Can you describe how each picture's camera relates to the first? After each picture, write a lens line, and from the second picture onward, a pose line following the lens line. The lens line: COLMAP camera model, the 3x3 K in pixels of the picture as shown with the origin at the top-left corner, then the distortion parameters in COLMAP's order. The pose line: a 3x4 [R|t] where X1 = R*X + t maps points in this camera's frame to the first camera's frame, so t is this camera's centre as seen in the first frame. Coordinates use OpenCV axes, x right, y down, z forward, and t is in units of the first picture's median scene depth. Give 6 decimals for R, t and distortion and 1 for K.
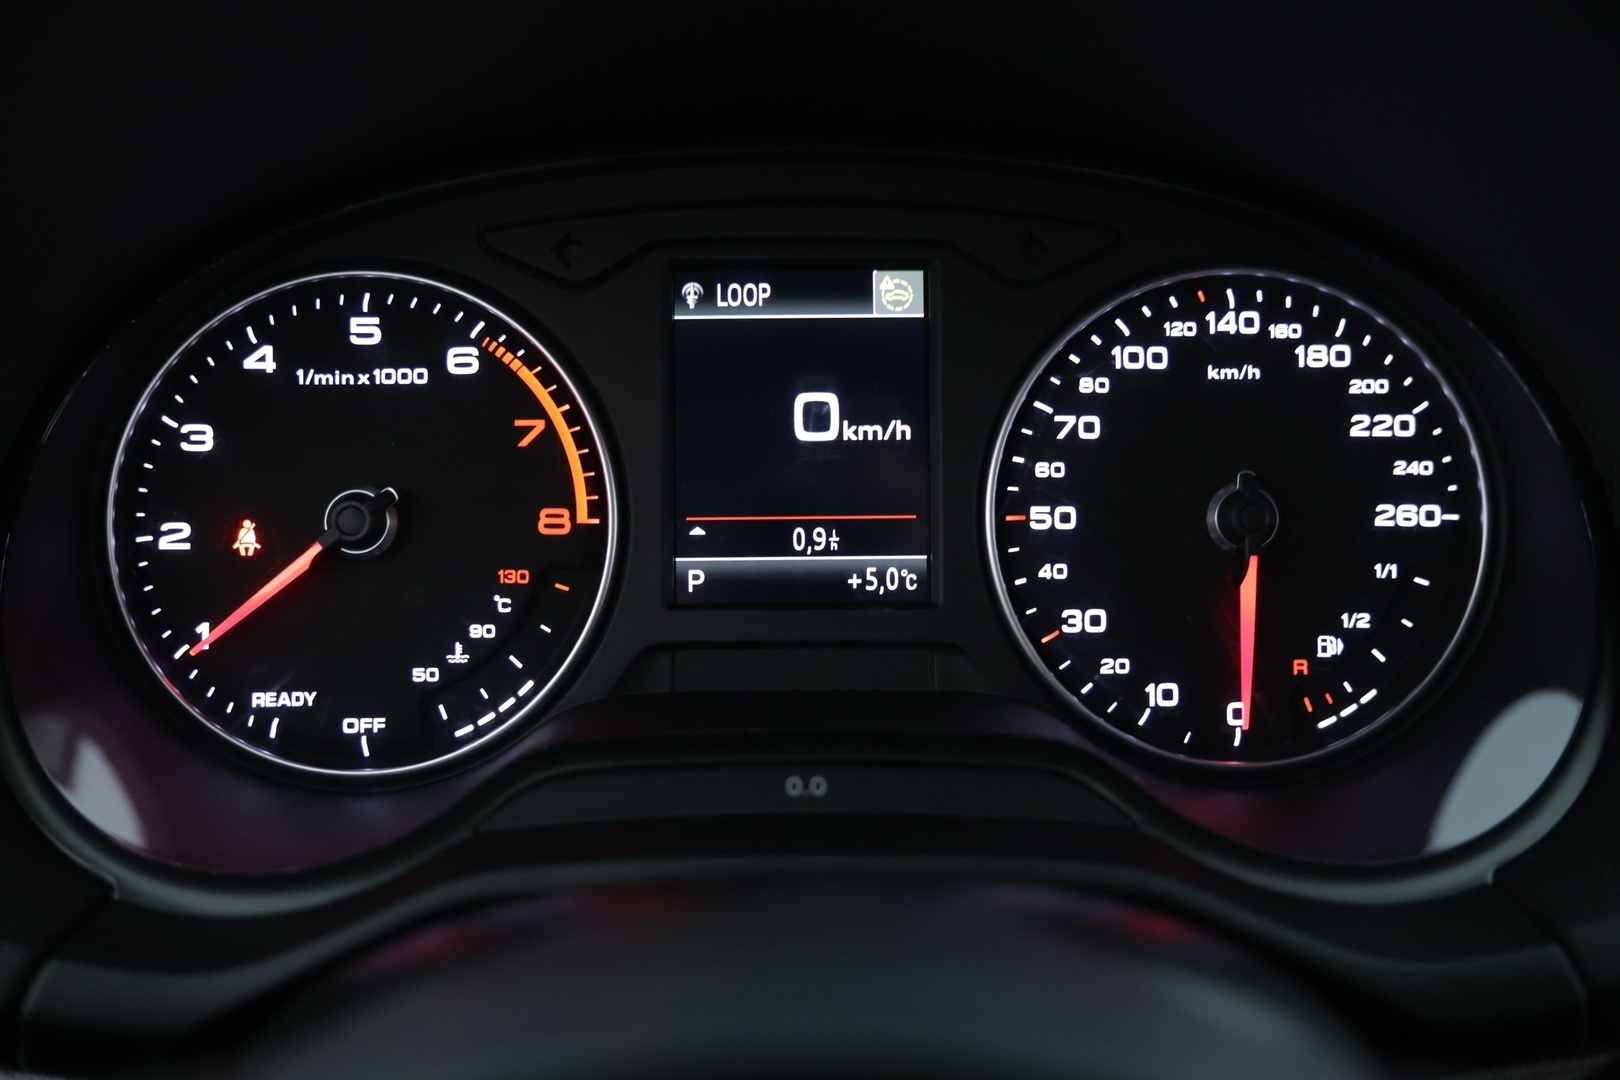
lens RADIAL K [[1379.1, 0, 810.0], [0, 1379.1, 540.0], [0, 0, 1]] dist [-0.038220, -0.002485]
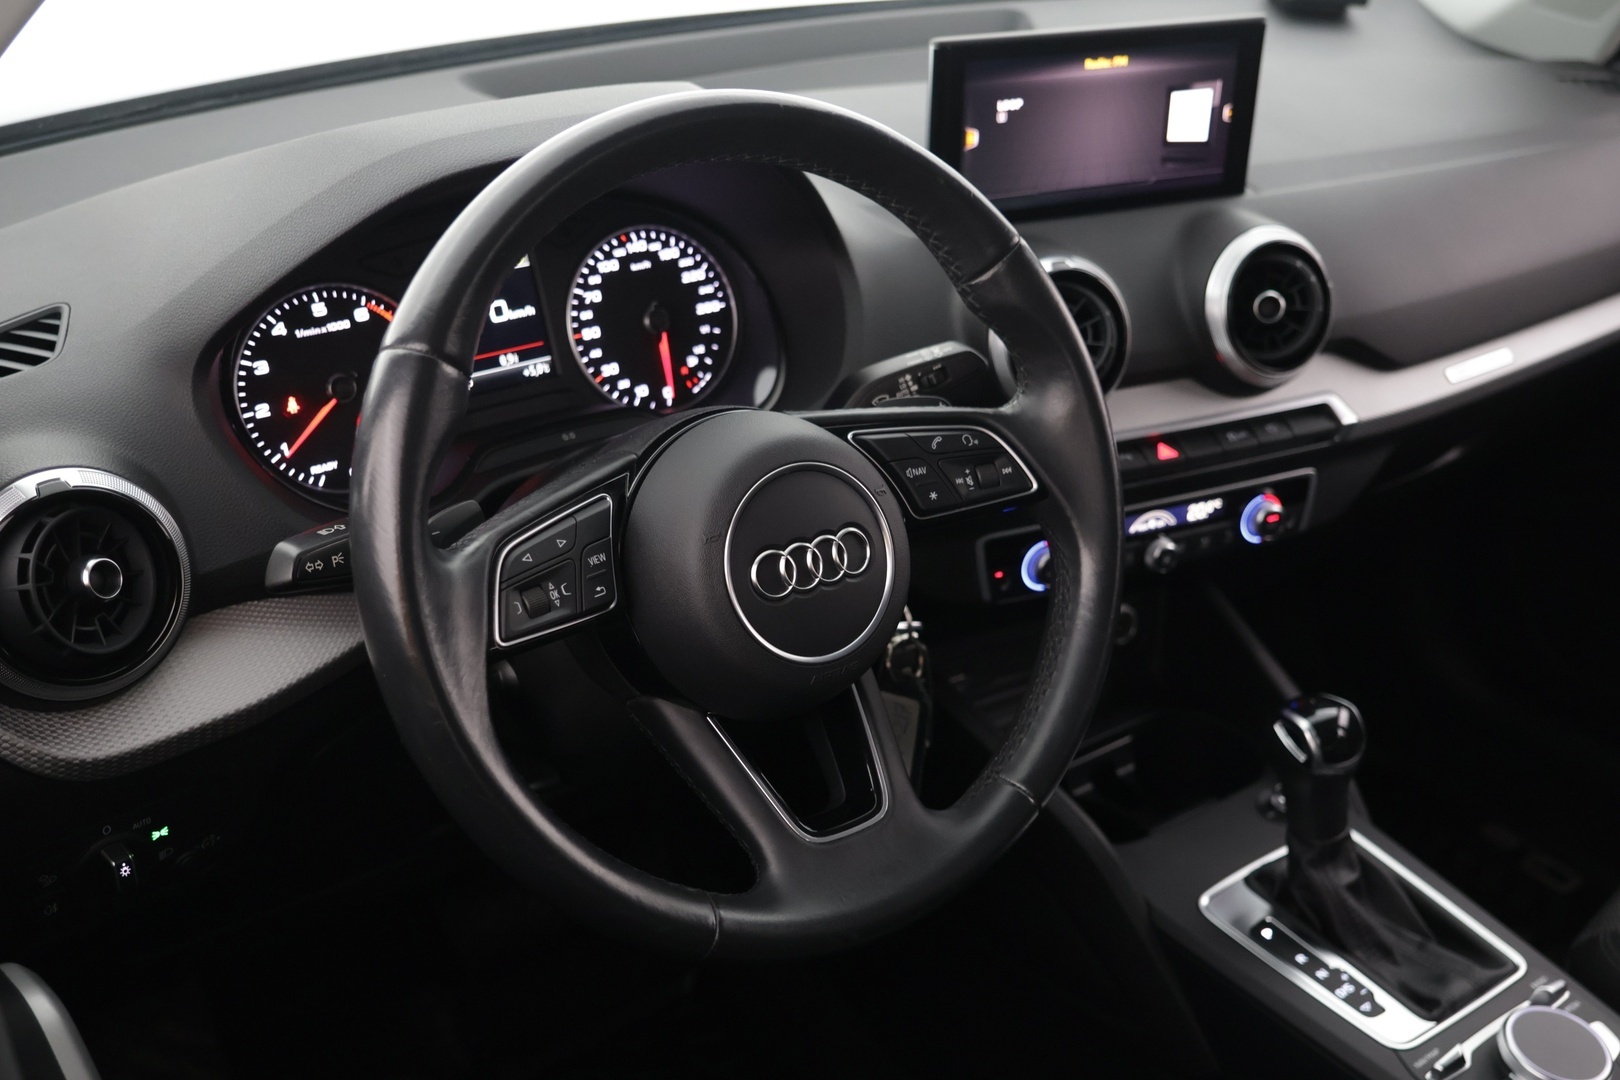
lens RADIAL K [[1684.4, 0, 810.0], [0, 1684.4, 540.0], [0, 0, 1]] dist [-0.003242, -0.013152]
pose [[0.822086, -0.249717, 0.511679, -1.217469], [0.179972, 0.966580, 0.182573, -0.145953], [-0.540171, -0.058003, 0.839554, -1.931404]]
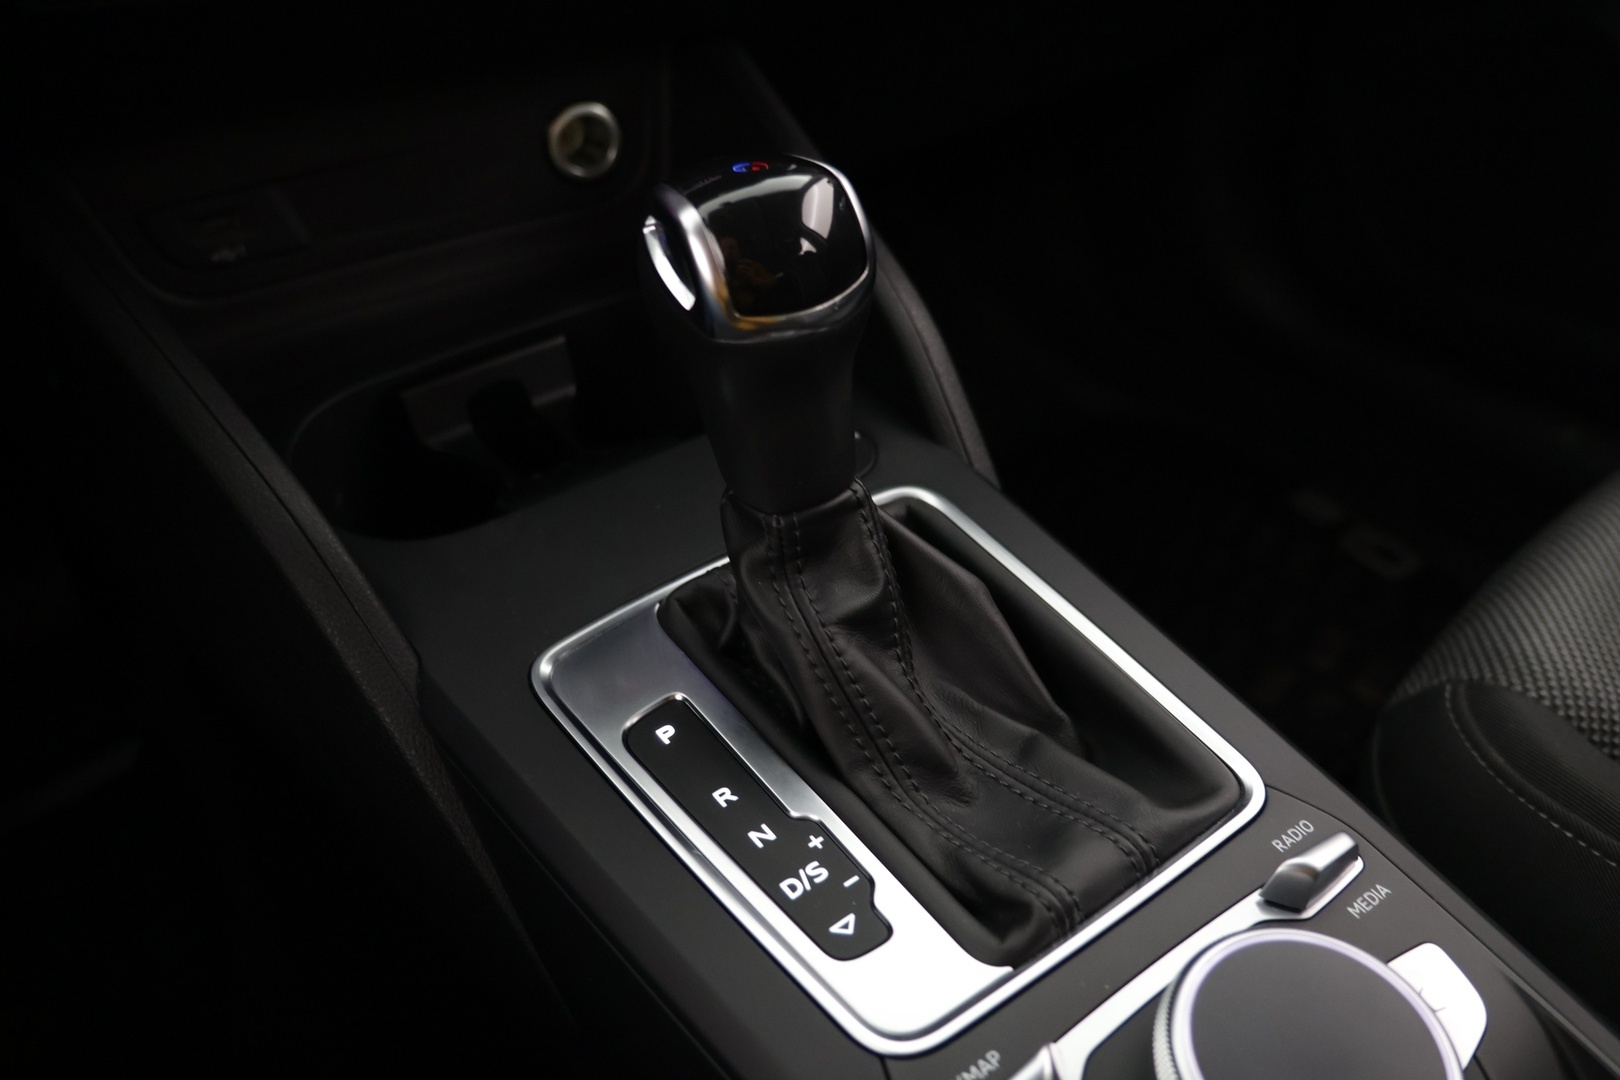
lens RADIAL K [[1379.1, 0, 810.0], [0, 1379.1, 540.0], [0, 0, 1]] dist [-0.038220, -0.002485]
pose [[0.810343, -0.371742, 0.452936, 0.670353], [0.217778, 0.908689, 0.356171, 0.842562], [-0.543982, -0.189981, 0.817307, -0.652093]]
